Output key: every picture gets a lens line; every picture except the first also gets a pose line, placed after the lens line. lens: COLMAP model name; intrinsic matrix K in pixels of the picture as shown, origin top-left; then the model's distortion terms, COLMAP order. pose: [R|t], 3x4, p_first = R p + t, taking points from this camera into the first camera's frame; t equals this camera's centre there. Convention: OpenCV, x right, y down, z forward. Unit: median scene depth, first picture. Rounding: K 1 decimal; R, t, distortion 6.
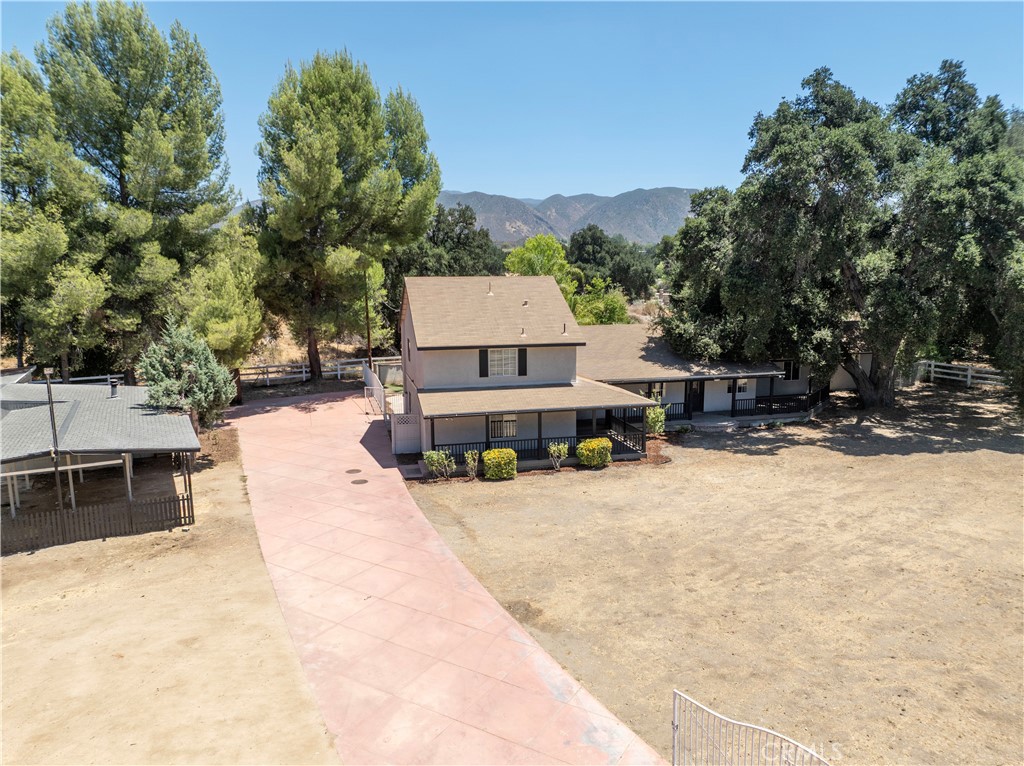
lens RADIAL K [[710.4, 0, 519.2], [0, 710.4, 378.7], [0, 0, 1]] dist [-0.031487, -0.003408]
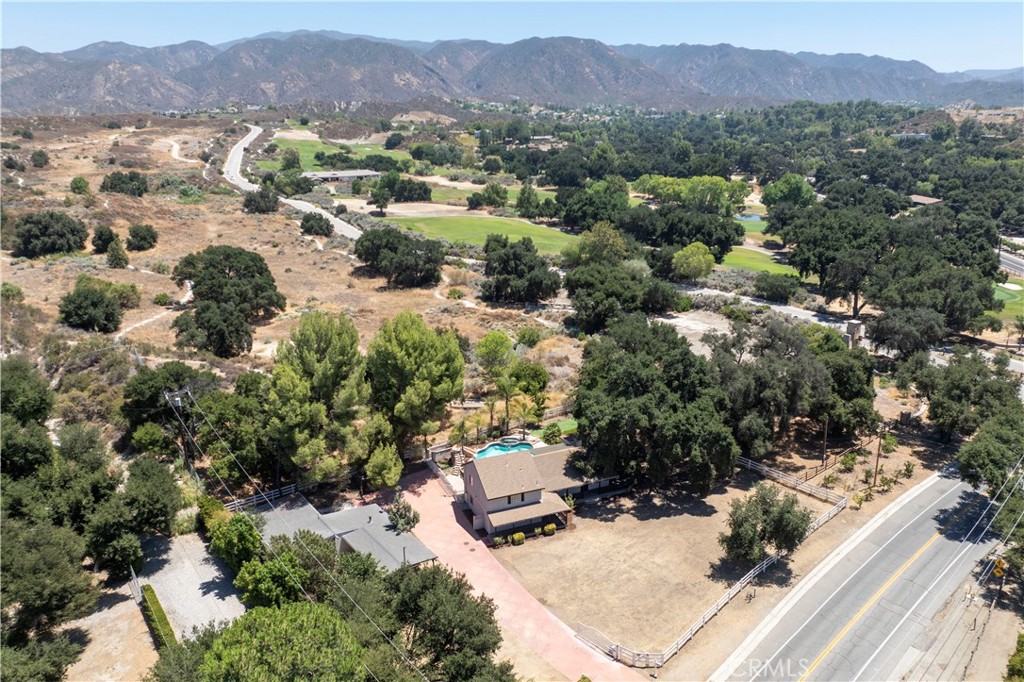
lens RADIAL K [[732.9, 0, 536.2], [0, 732.9, 325.8], [0, 0, 1]] dist [-0.022414, -0.002582]
pose [[0.986459, -0.046776, 0.157194, -0.399214], [0.028216, 0.992578, 0.118293, -1.131056], [-0.161561, -0.112256, 0.980457, -1.914022]]
